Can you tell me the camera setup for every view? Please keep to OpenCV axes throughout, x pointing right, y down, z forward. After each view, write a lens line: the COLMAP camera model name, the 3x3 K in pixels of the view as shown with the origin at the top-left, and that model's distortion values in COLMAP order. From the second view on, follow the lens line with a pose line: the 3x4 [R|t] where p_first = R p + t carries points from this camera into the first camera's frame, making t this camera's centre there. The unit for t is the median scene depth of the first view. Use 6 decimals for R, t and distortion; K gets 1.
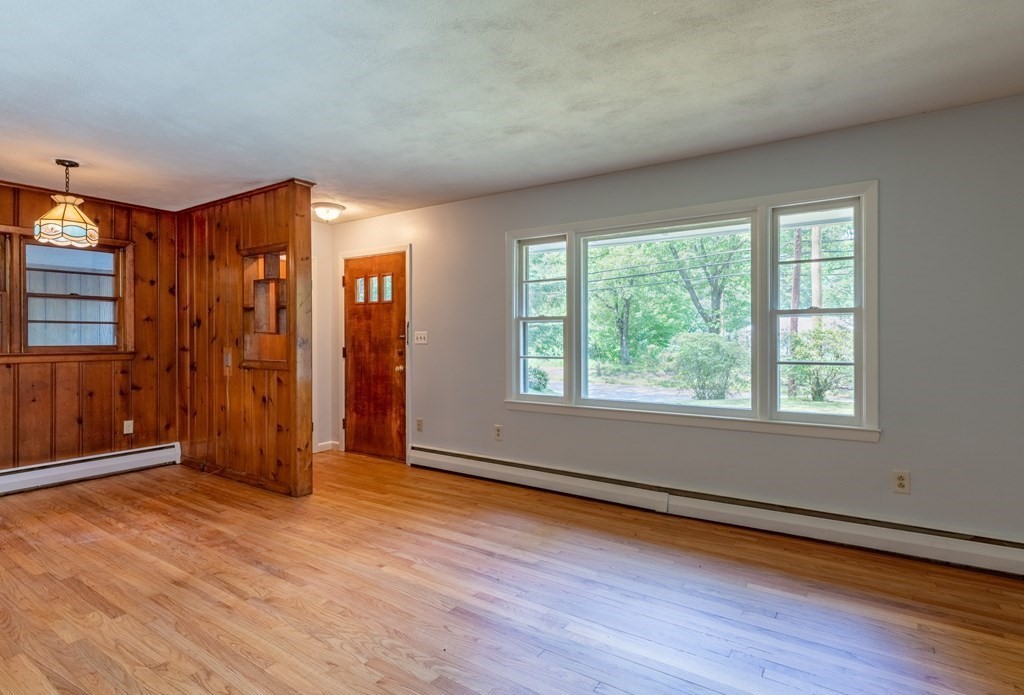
lens RADIAL K [[525.5, 0, 512.1], [0, 525.5, 339.6], [0, 0, 1]] dist [0.000872, -0.000479]
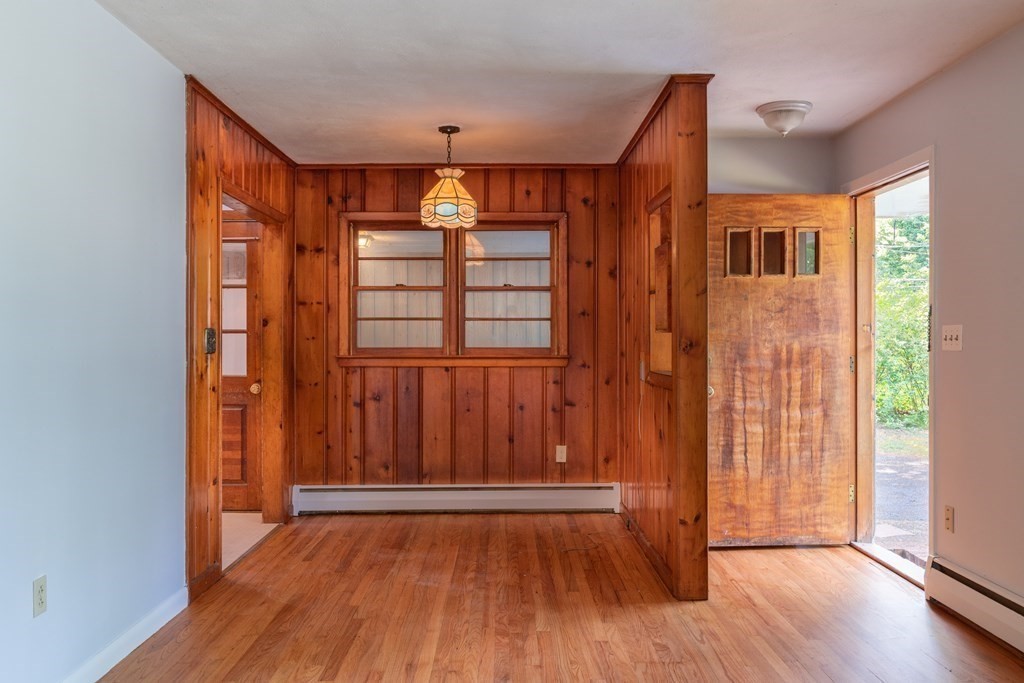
lens RADIAL K [[821.7, 0, 513.6], [0, 821.7, 344.1], [0, 0, 1]] dist [-0.016738, -0.004551]
pose [[0.571581, 0.006337, -0.820521, 0.264107], [-0.006089, 0.999975, 0.003481, 0.002003], [0.820523, 0.003006, 0.571606, 0.306345]]
